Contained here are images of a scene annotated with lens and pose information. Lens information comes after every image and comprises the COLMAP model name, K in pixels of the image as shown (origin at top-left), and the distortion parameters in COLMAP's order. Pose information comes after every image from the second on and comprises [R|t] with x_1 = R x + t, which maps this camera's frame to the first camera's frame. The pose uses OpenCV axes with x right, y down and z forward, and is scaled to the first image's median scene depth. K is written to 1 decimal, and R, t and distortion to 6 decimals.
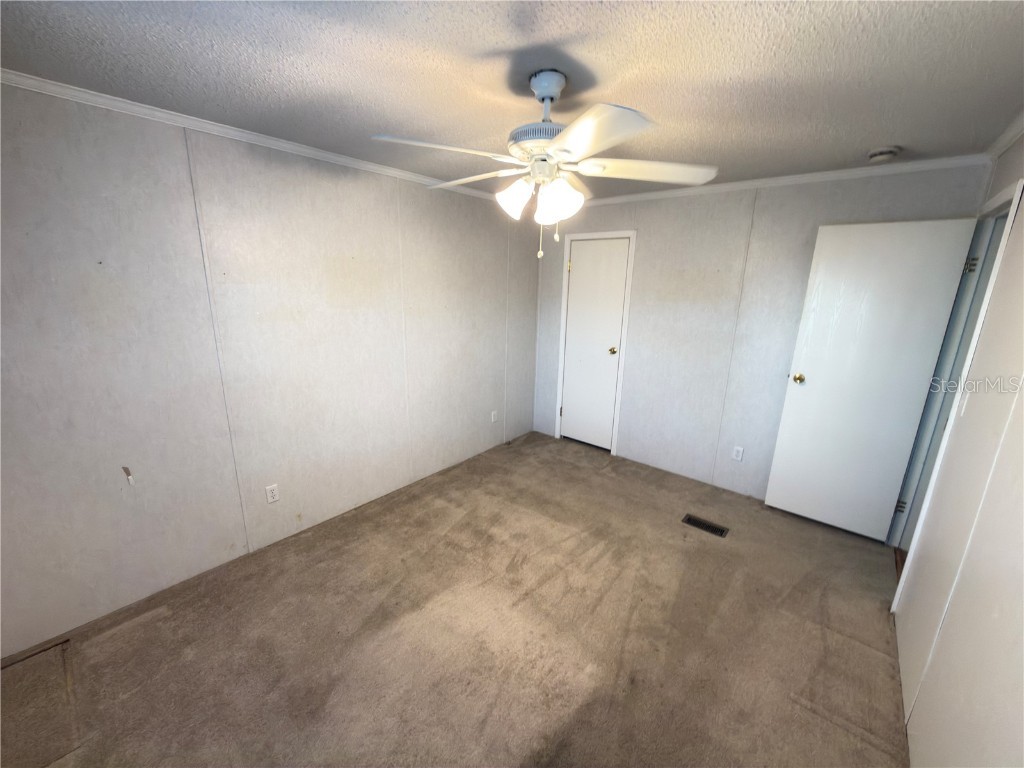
lens RADIAL K [[409.6, 0, 509.0], [0, 409.6, 380.6], [0, 0, 1]] dist [0.000244, 0.000158]
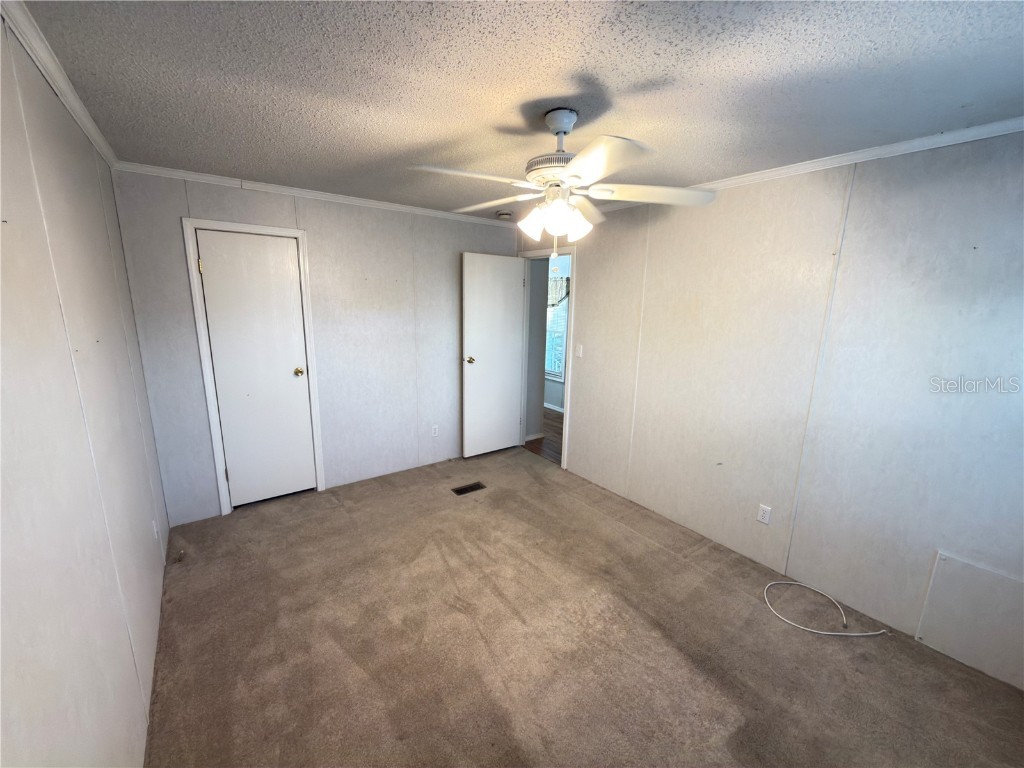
lens RADIAL K [[409.6, 0, 507.5], [0, 409.6, 390.4], [0, 0, 1]] dist [0.000244, 0.000158]
pose [[0.227441, -0.230711, 0.946067, -0.585298], [0.219993, 0.958586, 0.180876, -0.125485], [-0.948617, 0.166990, 0.268777, 0.497245]]
